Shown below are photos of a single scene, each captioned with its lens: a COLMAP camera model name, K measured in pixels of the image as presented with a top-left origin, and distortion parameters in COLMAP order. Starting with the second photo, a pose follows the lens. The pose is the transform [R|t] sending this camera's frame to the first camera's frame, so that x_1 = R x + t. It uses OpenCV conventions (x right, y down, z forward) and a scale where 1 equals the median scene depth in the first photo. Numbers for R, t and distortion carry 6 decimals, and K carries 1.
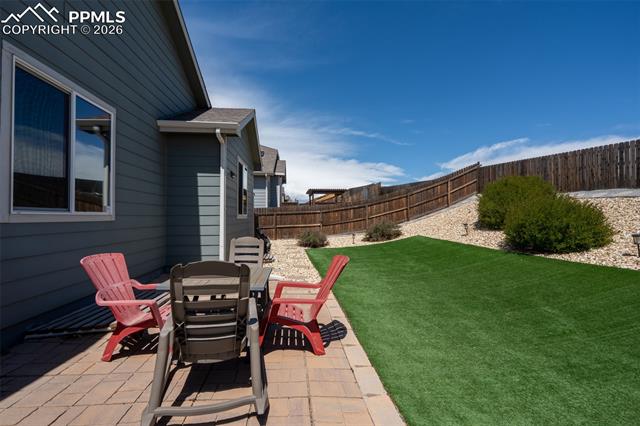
lens RADIAL K [[285.8, 0, 320.0], [0, 285.8, 211.8], [0, 0, 1]] dist [-0.011947, 0.004357]
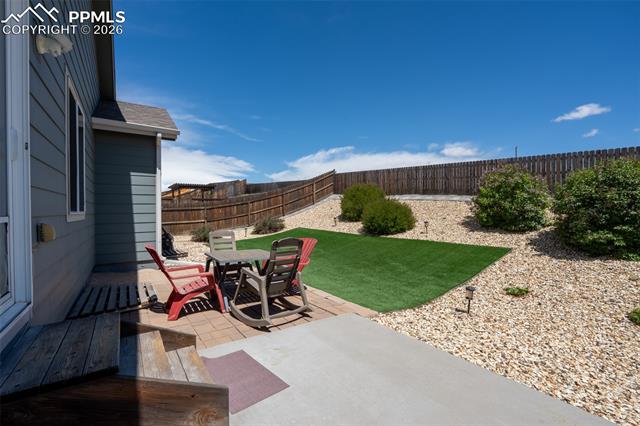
lens RADIAL K [[285.8, 0, 322.6], [0, 285.8, 214.3], [0, 0, 1]] dist [-0.011947, 0.004357]
pose [[0.865624, -0.010703, 0.500580, -0.191061], [-0.002027, 0.999688, 0.024880, -0.006112], [-0.500690, -0.022551, 0.865333, -0.130708]]
